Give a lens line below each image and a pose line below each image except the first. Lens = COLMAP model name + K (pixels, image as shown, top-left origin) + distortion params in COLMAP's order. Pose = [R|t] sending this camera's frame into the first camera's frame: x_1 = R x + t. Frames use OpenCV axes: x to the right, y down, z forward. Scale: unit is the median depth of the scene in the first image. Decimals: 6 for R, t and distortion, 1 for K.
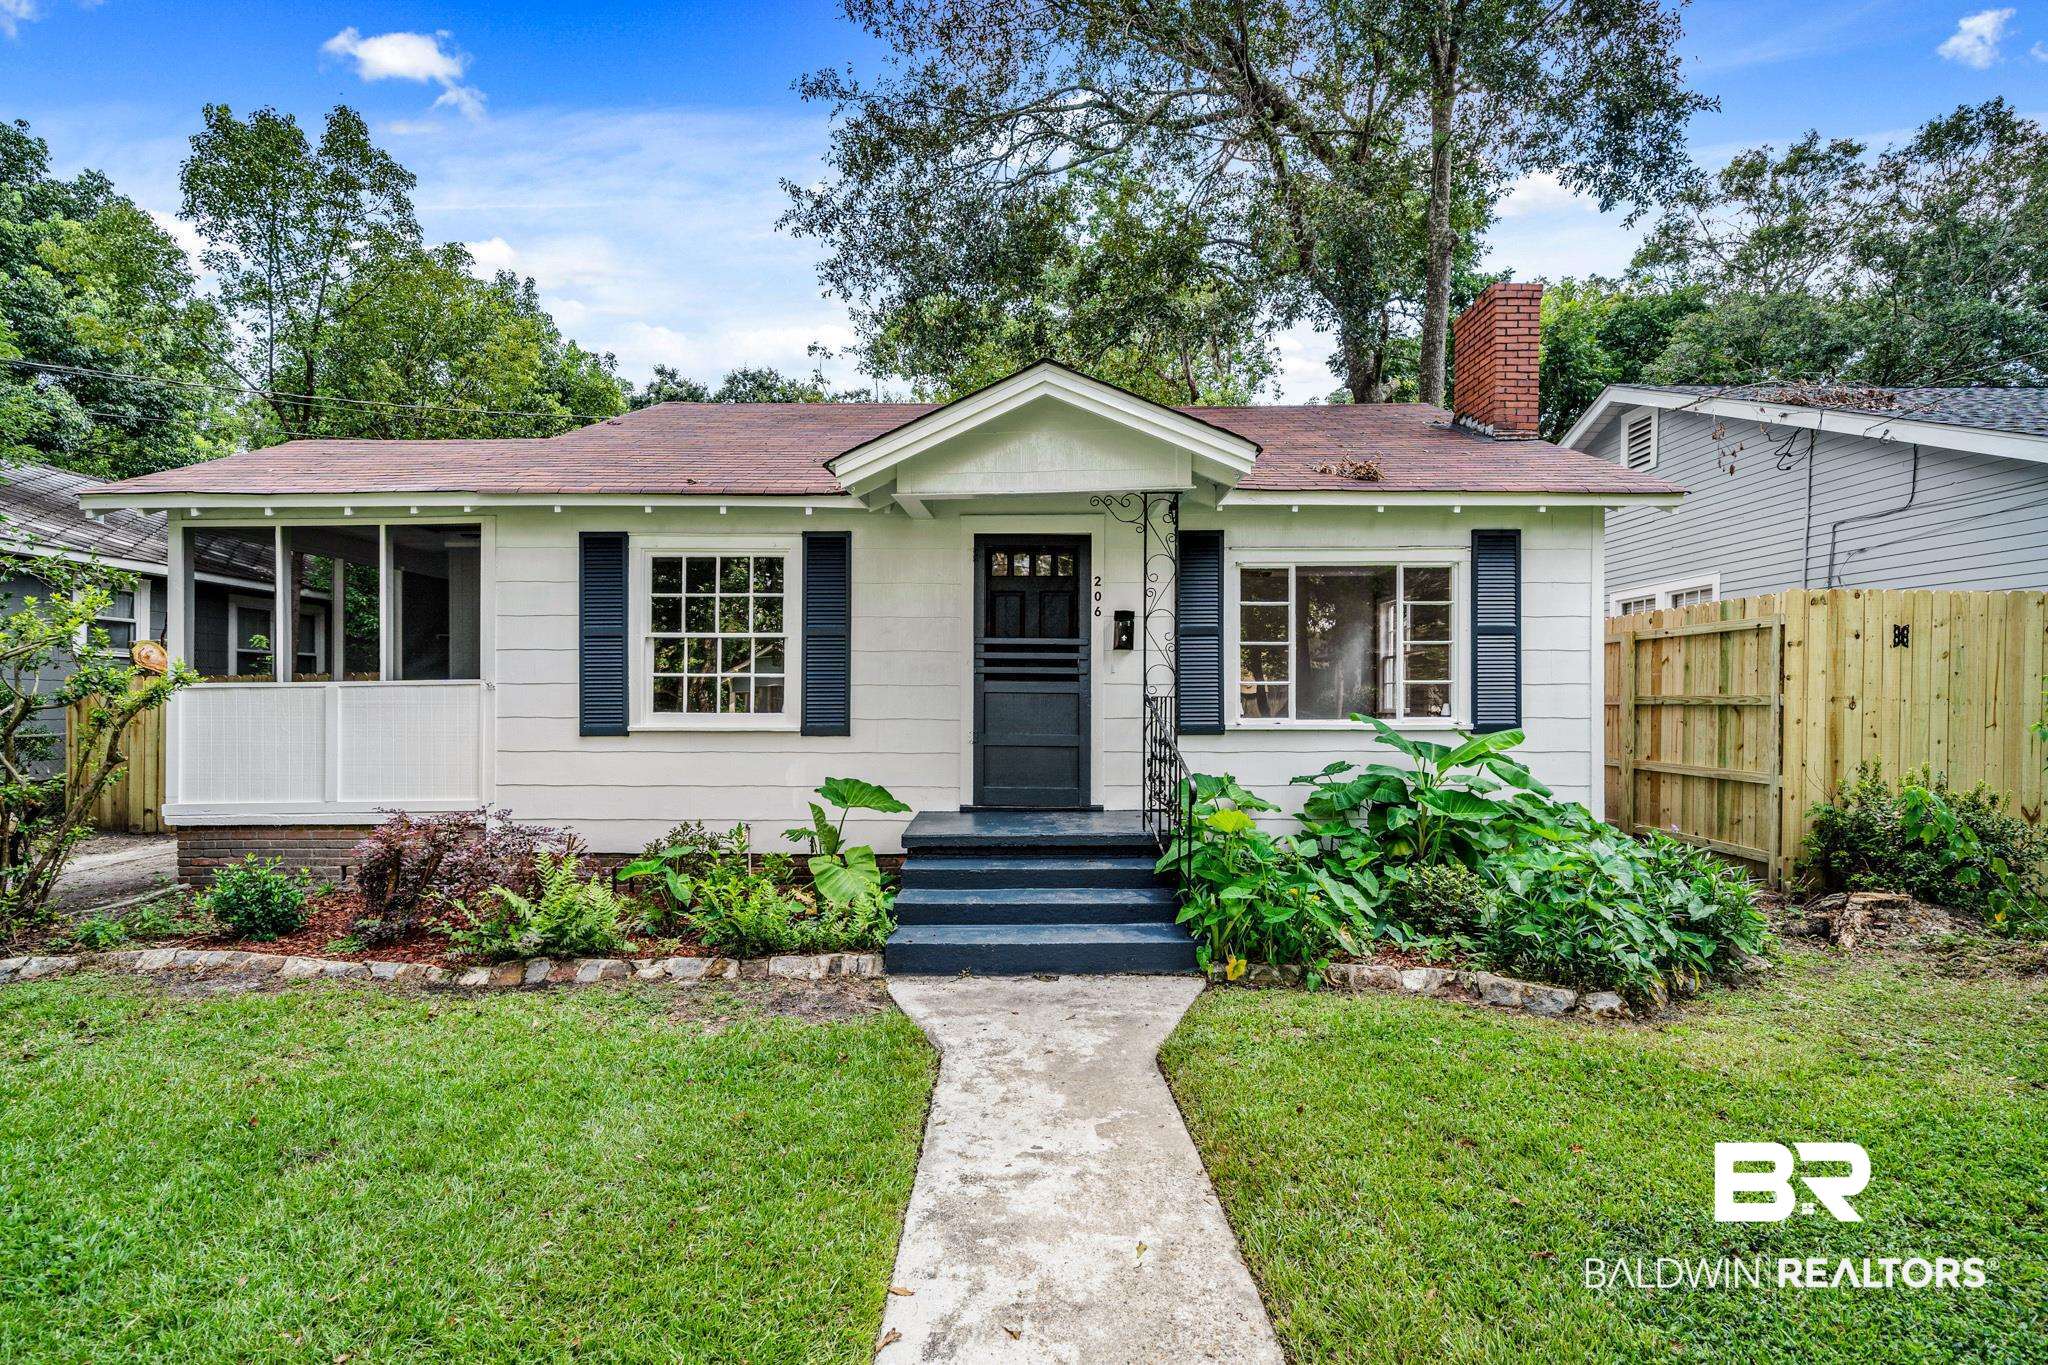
lens RADIAL K [[909.7, 0, 1032.3], [0, 909.7, 708.2], [0, 0, 1]] dist [0.000743, 0.000362]
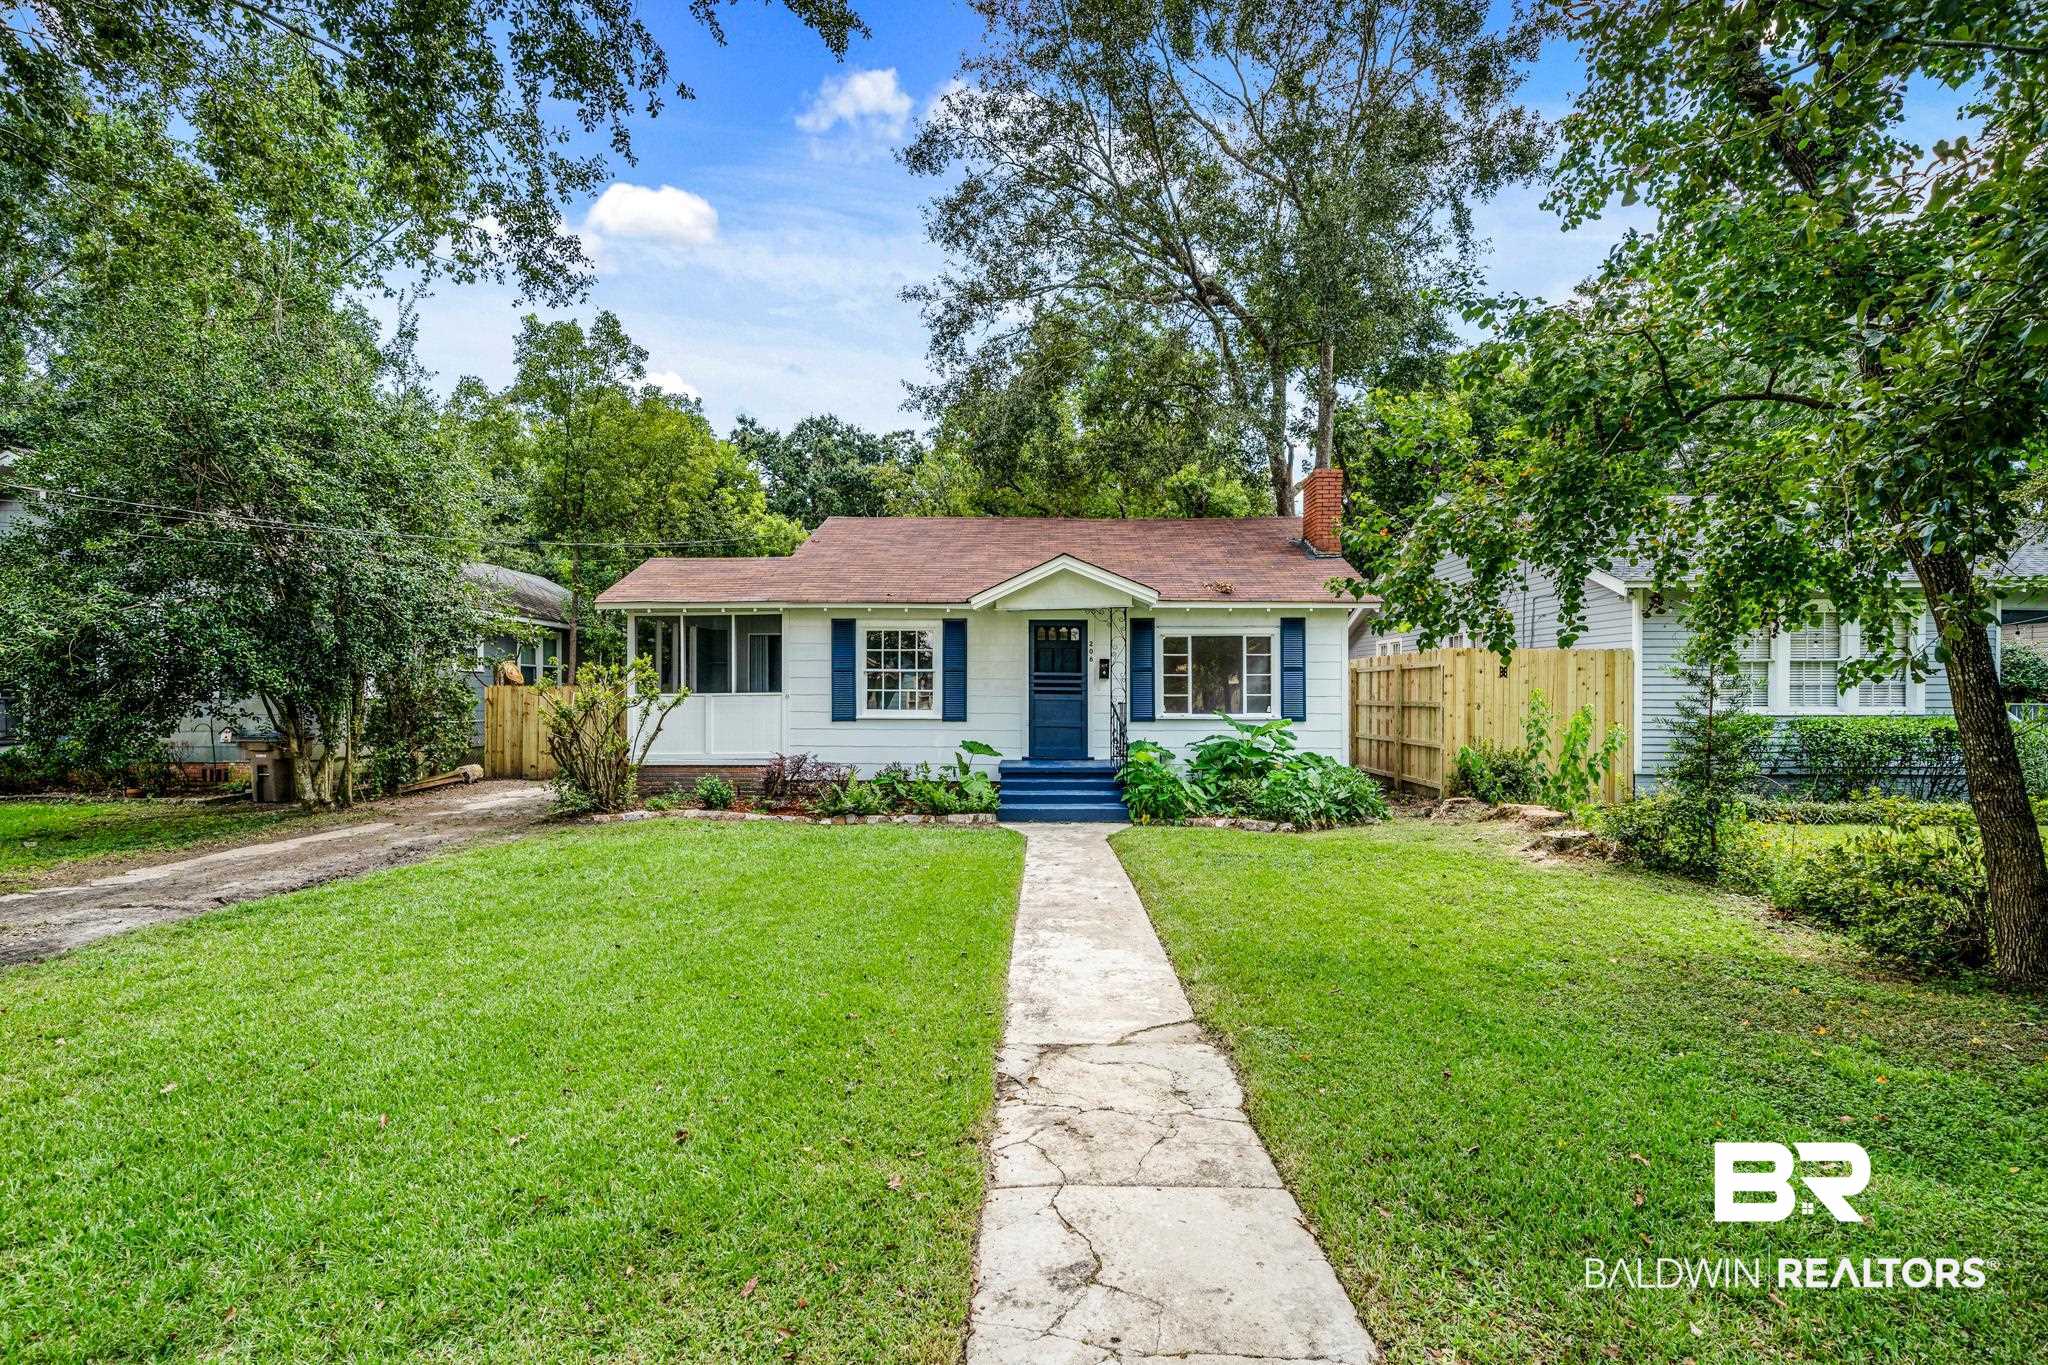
lens RADIAL K [[918.0, 0, 1034.6], [0, 918.0, 682.9], [0, 0, 1]] dist [0.001155, 0.000039]
pose [[0.999880, 0.002639, -0.015240, -0.021504], [-0.002922, 0.999823, -0.018572, -0.017185], [0.015189, 0.018615, 0.999711, -1.014390]]
